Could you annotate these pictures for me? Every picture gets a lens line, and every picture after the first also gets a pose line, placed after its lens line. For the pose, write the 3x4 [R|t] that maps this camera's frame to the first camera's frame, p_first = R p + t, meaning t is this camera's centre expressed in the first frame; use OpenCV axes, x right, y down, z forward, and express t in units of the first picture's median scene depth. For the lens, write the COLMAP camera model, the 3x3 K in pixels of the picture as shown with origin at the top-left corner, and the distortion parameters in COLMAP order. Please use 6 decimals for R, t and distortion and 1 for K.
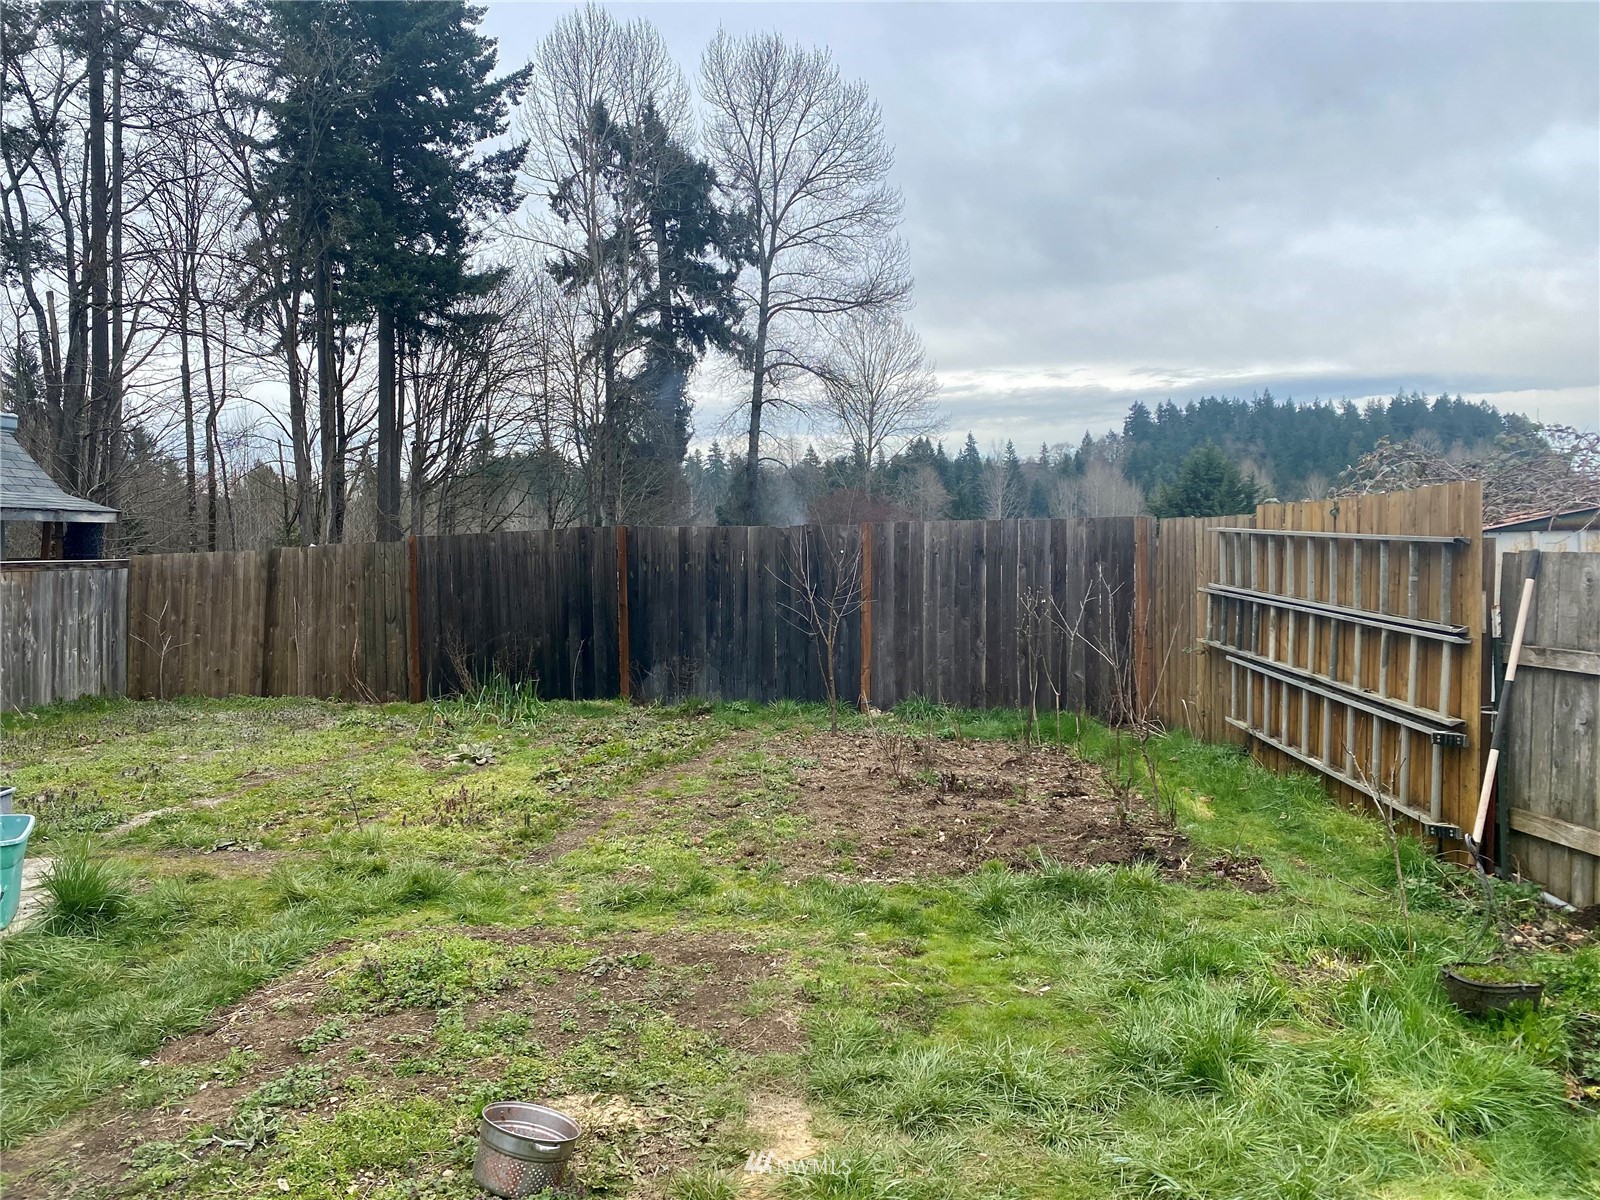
lens RADIAL K [[1215.8, 0, 786.2], [0, 1215.8, 587.2], [0, 0, 1]] dist [0.011742, -0.027520]
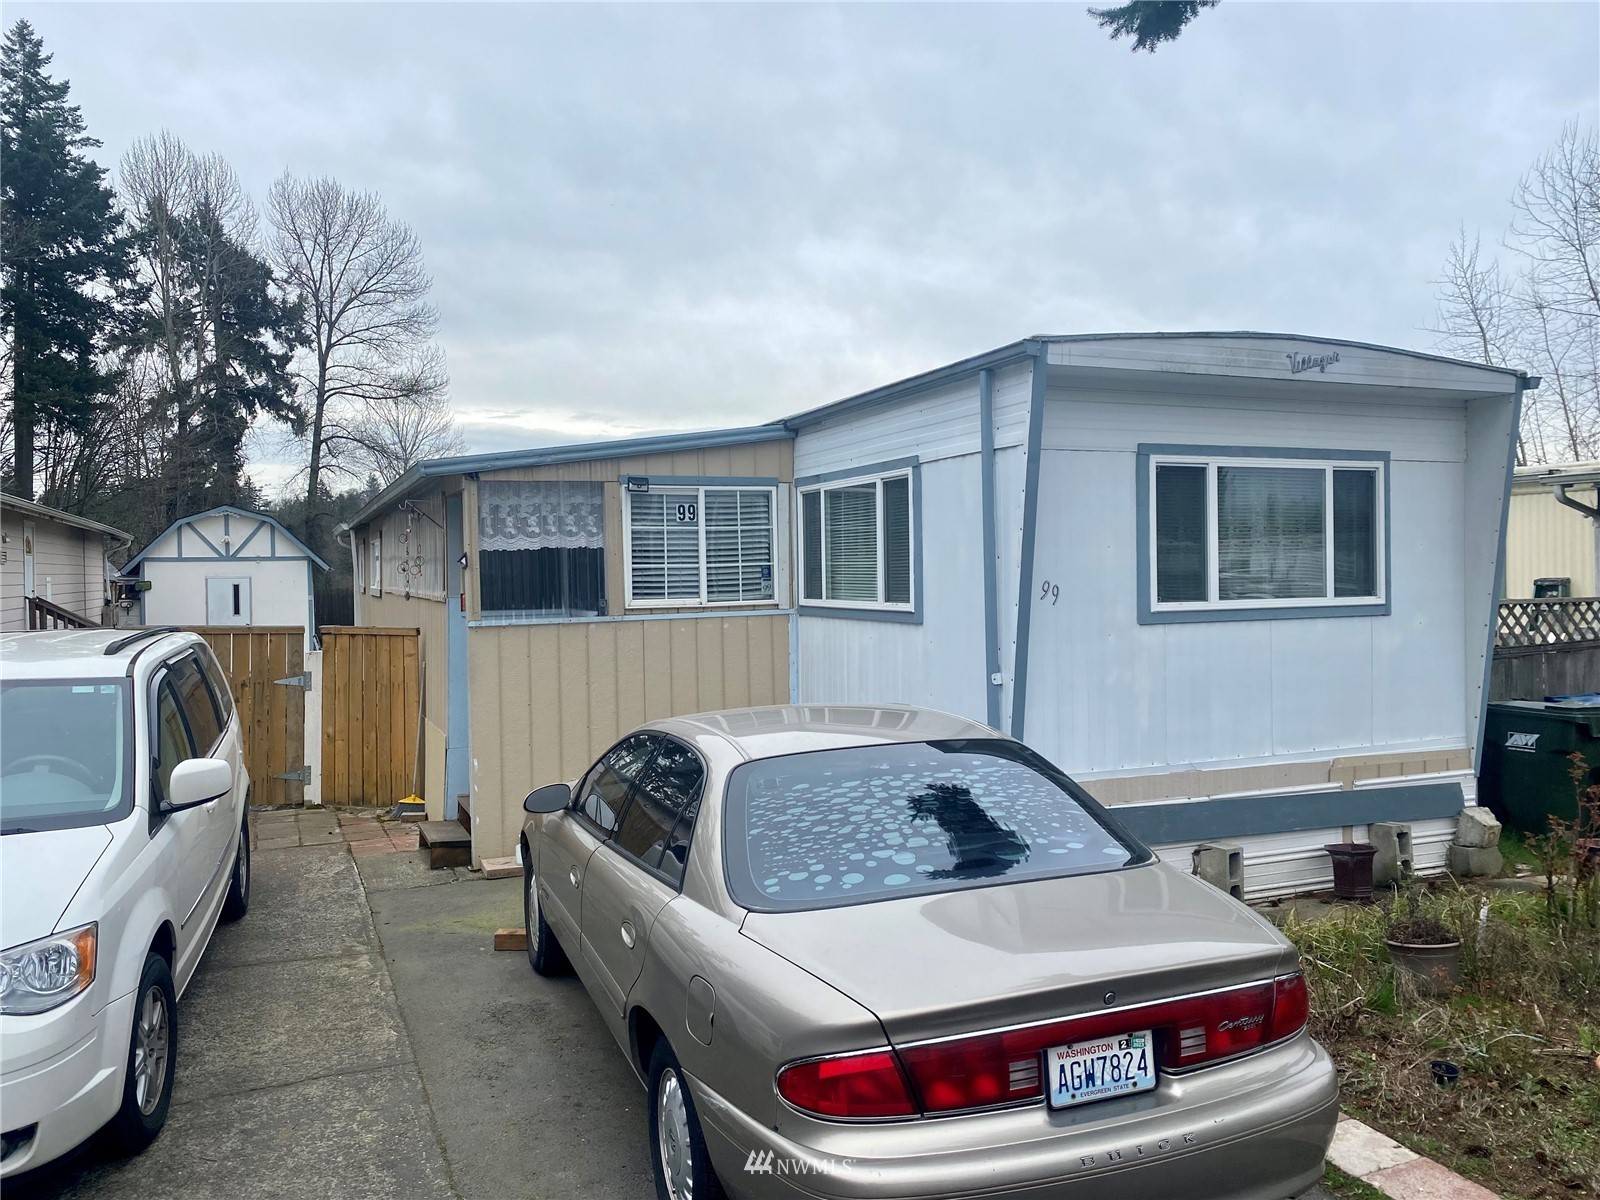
lens RADIAL K [[1232.6, 0, 806.1], [0, 1232.6, 577.6], [0, 0, 1]] dist [0.046187, -0.041814]
pose [[0.920409, -0.001422, 0.390955, -0.060639], [0.015658, 0.999325, -0.033228, 0.006980], [-0.390644, 0.036704, 0.919810, -0.347844]]
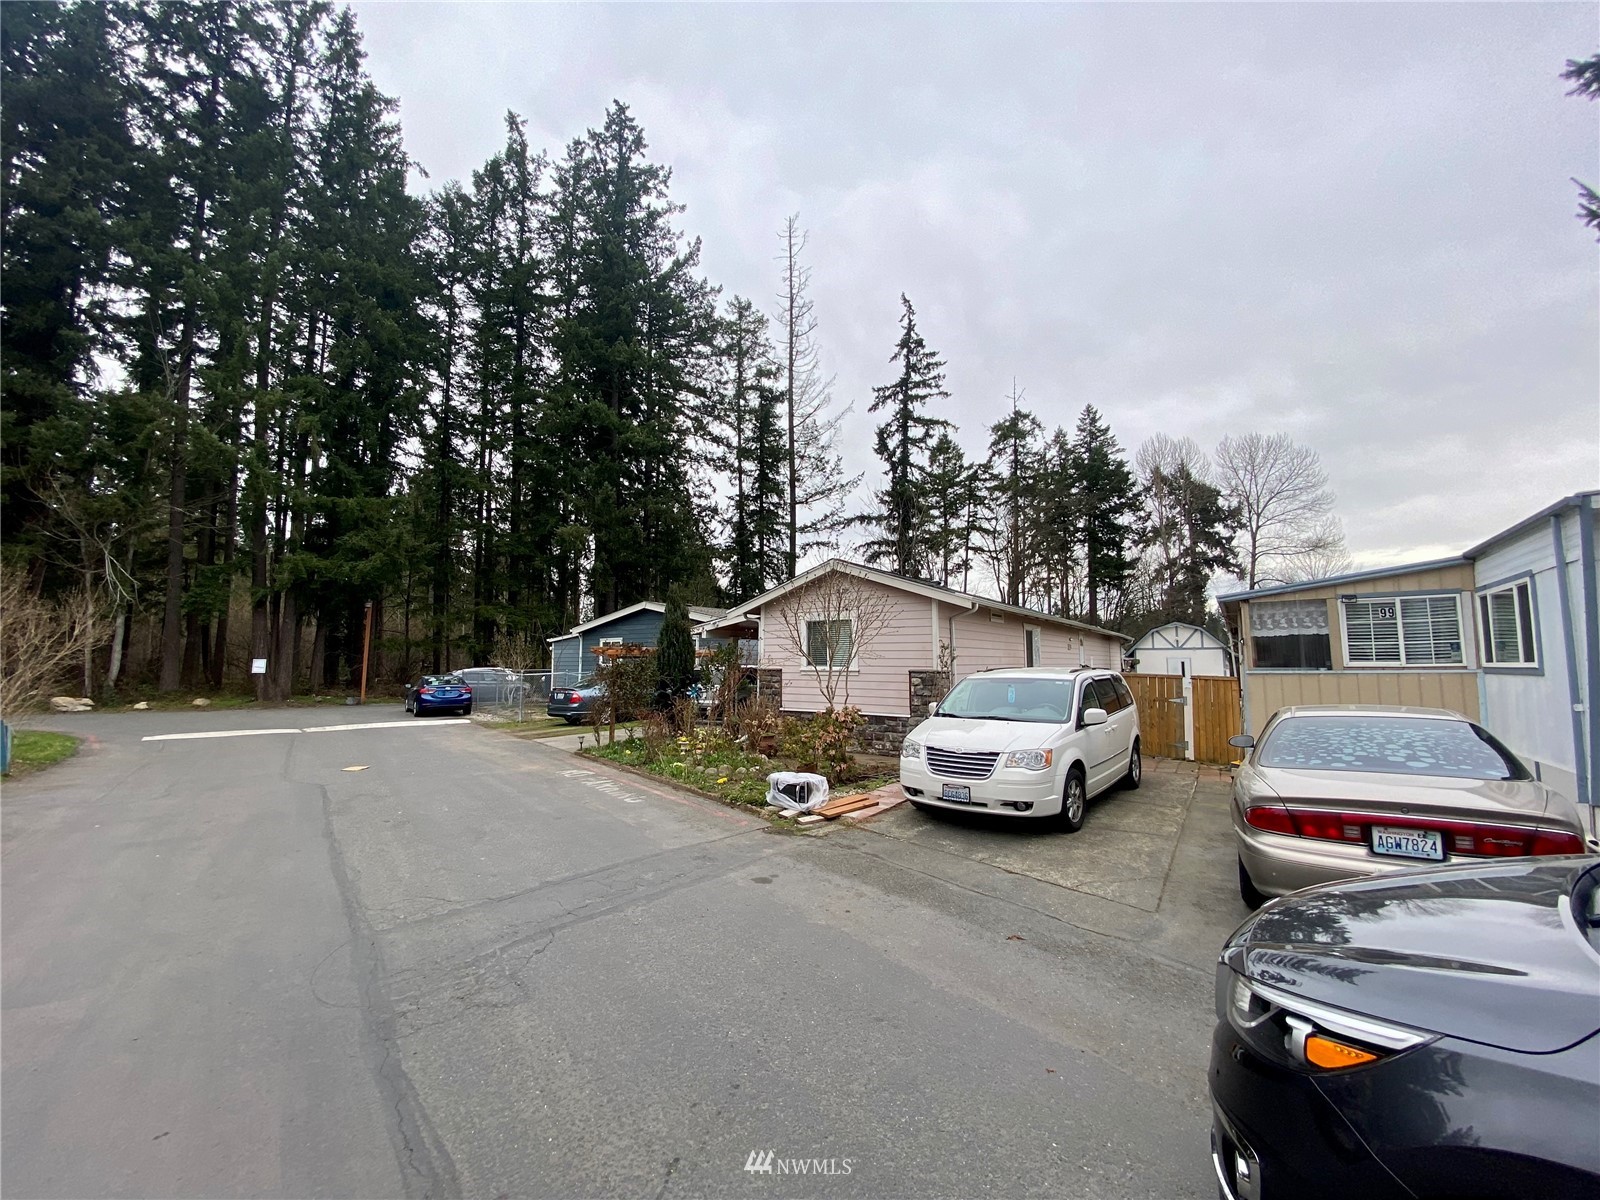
lens RADIAL K [[645.5, 0, 776.4], [0, 645.5, 604.3], [0, 0, 1]] dist [-0.000727, -0.016165]
pose [[0.811180, -0.036404, -0.583663, -0.045092], [-0.035957, 0.993067, -0.111913, 0.011185], [0.583691, 0.111768, 0.804247, -0.384003]]
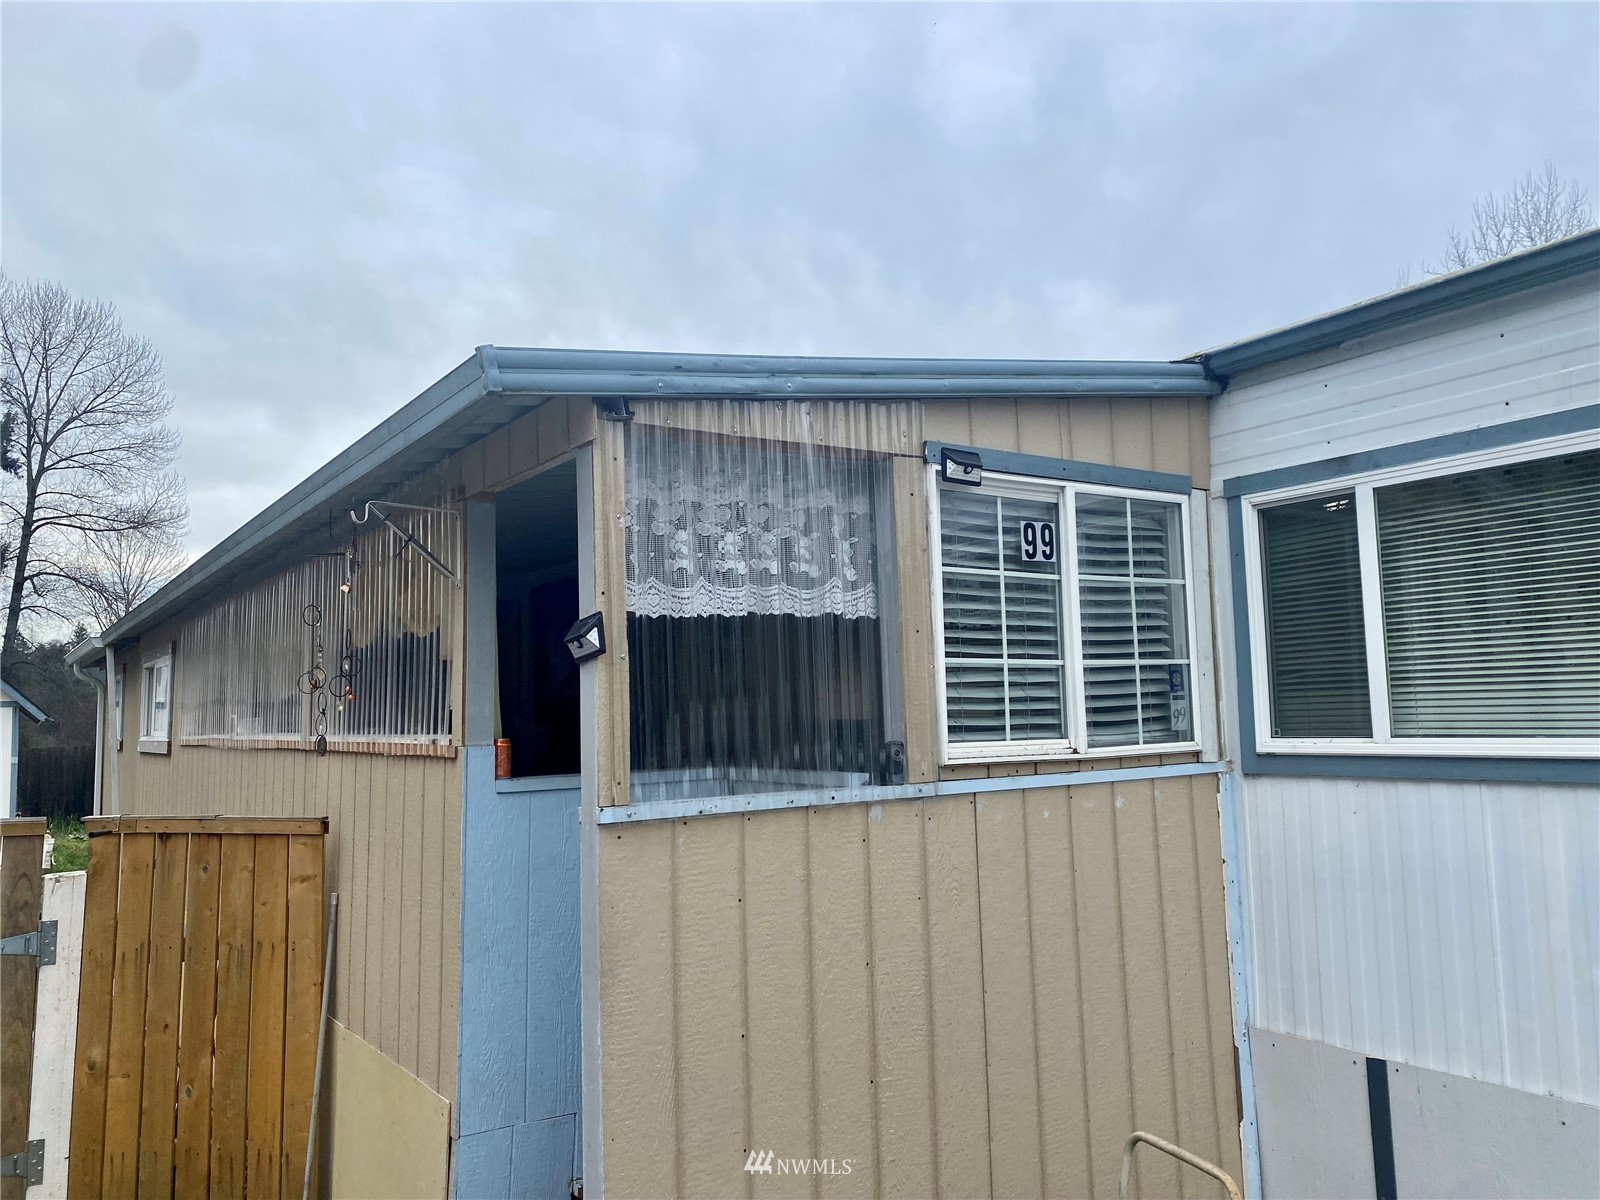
lens RADIAL K [[1232.8, 0, 792.3], [0, 1232.8, 592.2], [0, 0, 1]] dist [0.035242, -0.003143]
pose [[0.833510, 0.050112, 0.550227, -0.062061], [0.032672, 0.989665, -0.139628, 0.005556], [-0.551537, 0.134358, 0.823259, -0.267163]]
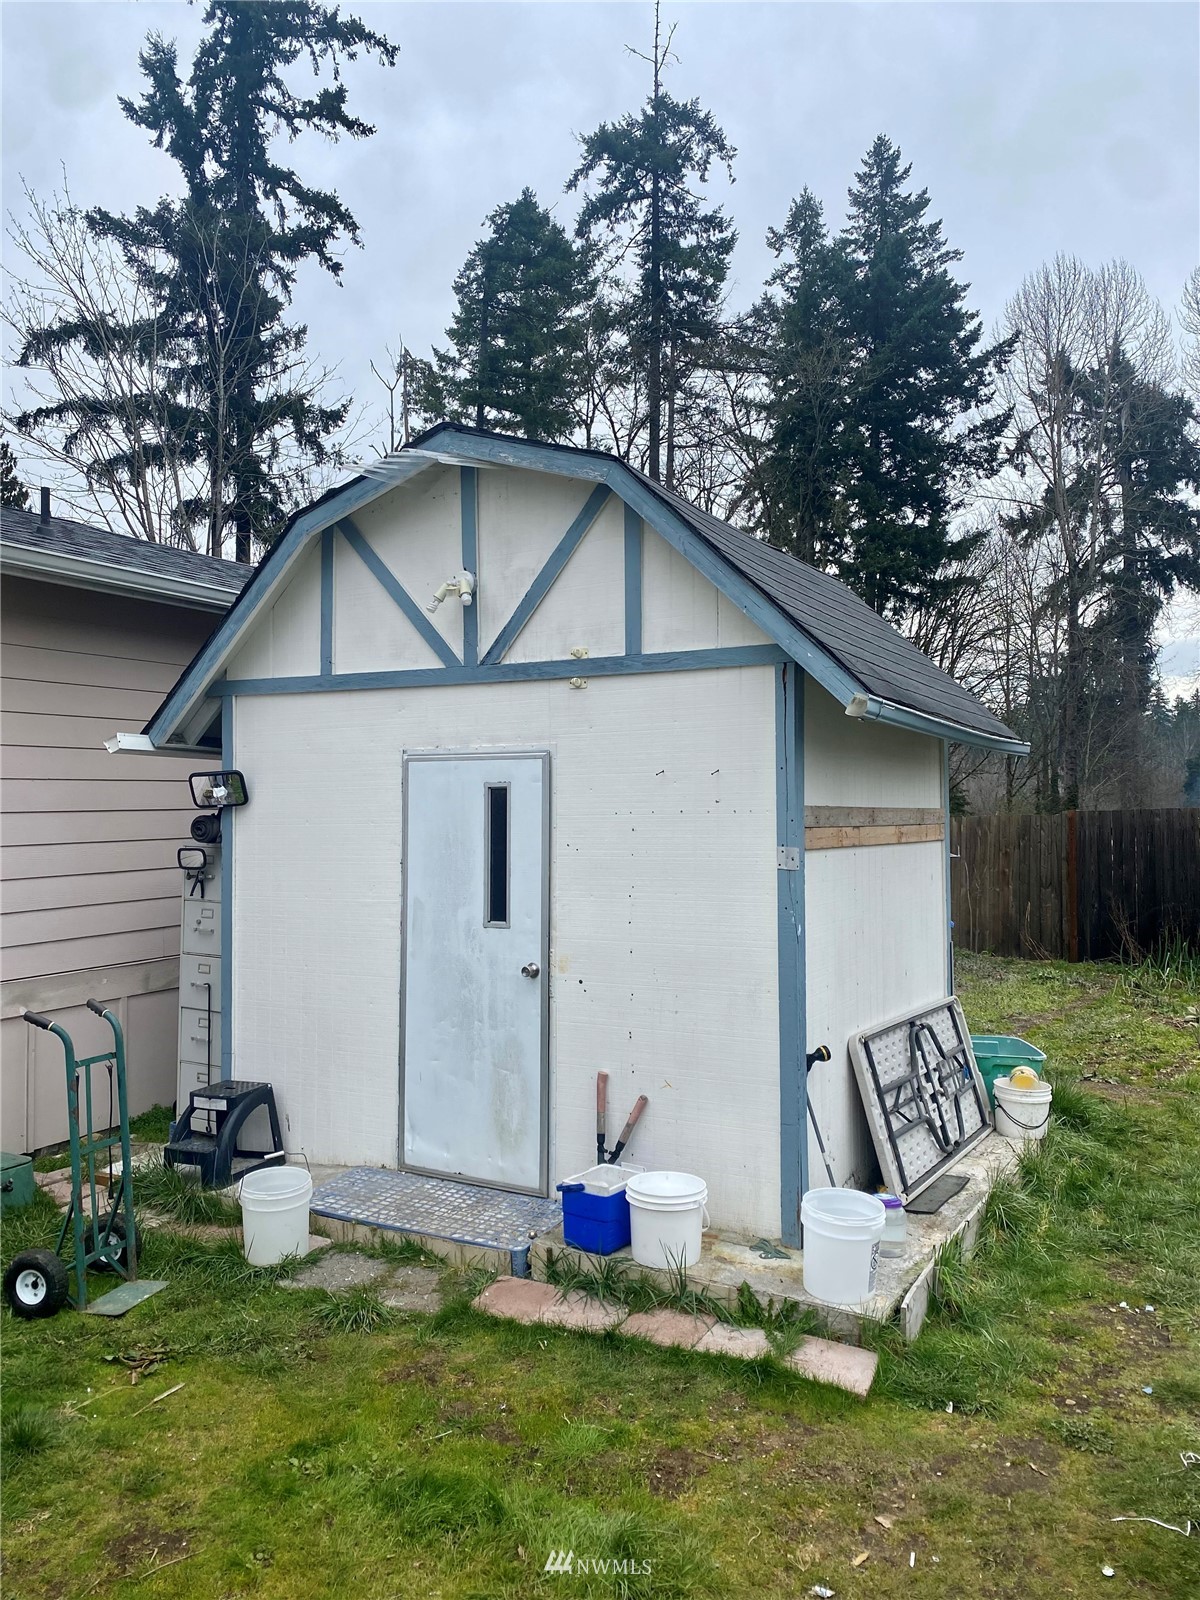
lens RADIAL K [[1199.8, 0, 600.0], [0, 1199.8, 800.0], [0, 0, 1]] dist [0.006927, -0.004245]
pose [[0.884816, 0.008959, -0.465855, -0.031231], [-0.022774, 0.999452, -0.024034, -0.002749], [0.465384, 0.031875, 0.884535, -0.028792]]
